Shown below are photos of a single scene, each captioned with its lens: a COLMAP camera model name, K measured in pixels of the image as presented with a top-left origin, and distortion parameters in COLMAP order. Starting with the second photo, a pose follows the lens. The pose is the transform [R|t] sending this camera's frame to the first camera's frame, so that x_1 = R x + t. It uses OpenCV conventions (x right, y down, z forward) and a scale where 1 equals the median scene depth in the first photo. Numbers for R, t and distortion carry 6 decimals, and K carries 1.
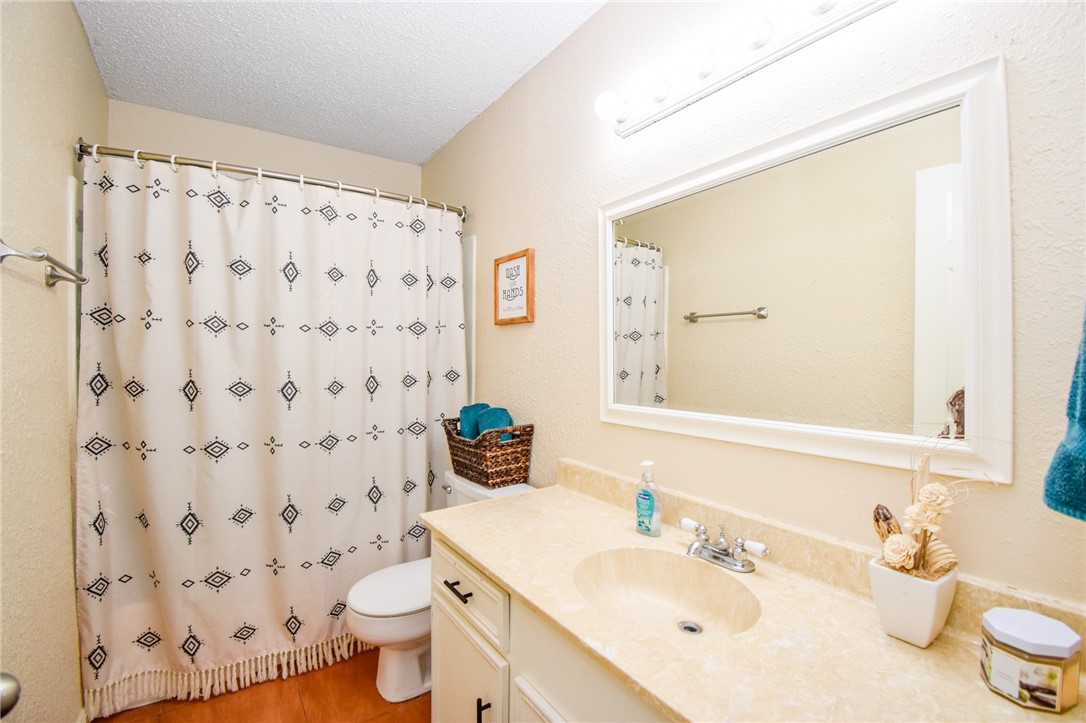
lens RADIAL K [[487.3, 0, 545.0], [0, 487.3, 357.0], [0, 0, 1]] dist [0.011520, -0.019651]
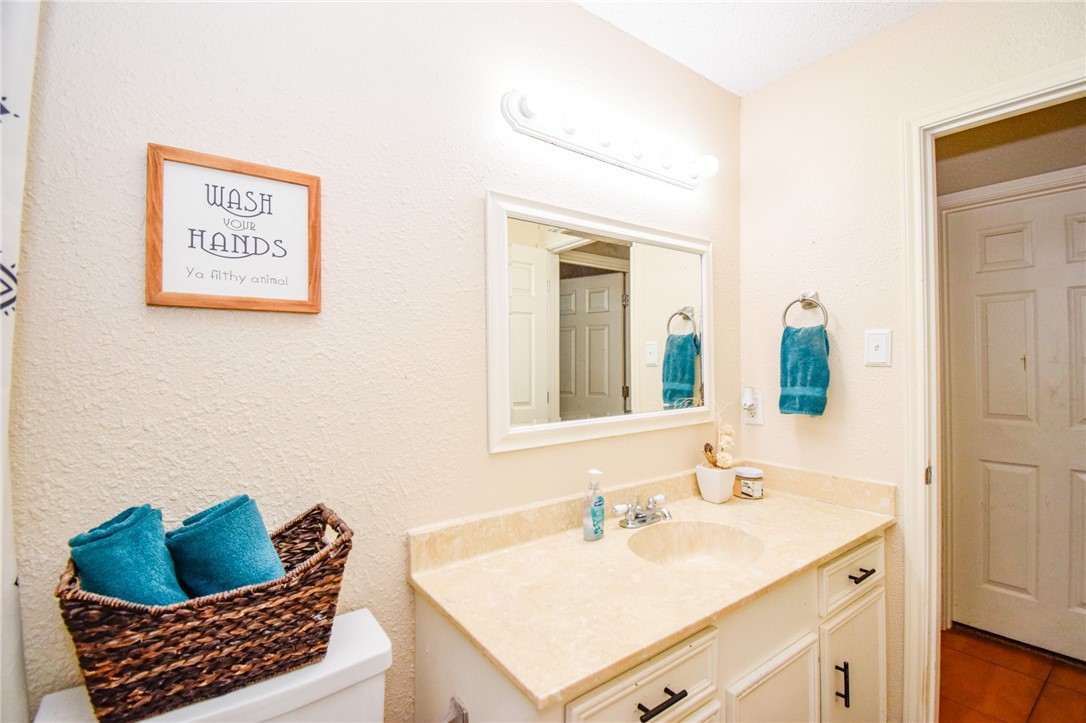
lens RADIAL K [[487.3, 0, 543.9], [0, 487.3, 357.9], [0, 0, 1]] dist [0.011520, -0.019651]
pose [[-0.030722, 0.019704, 0.999334, -0.707252], [0.017739, 0.999659, -0.019166, -0.009781], [-0.999371, 0.017138, -0.031061, 0.942648]]
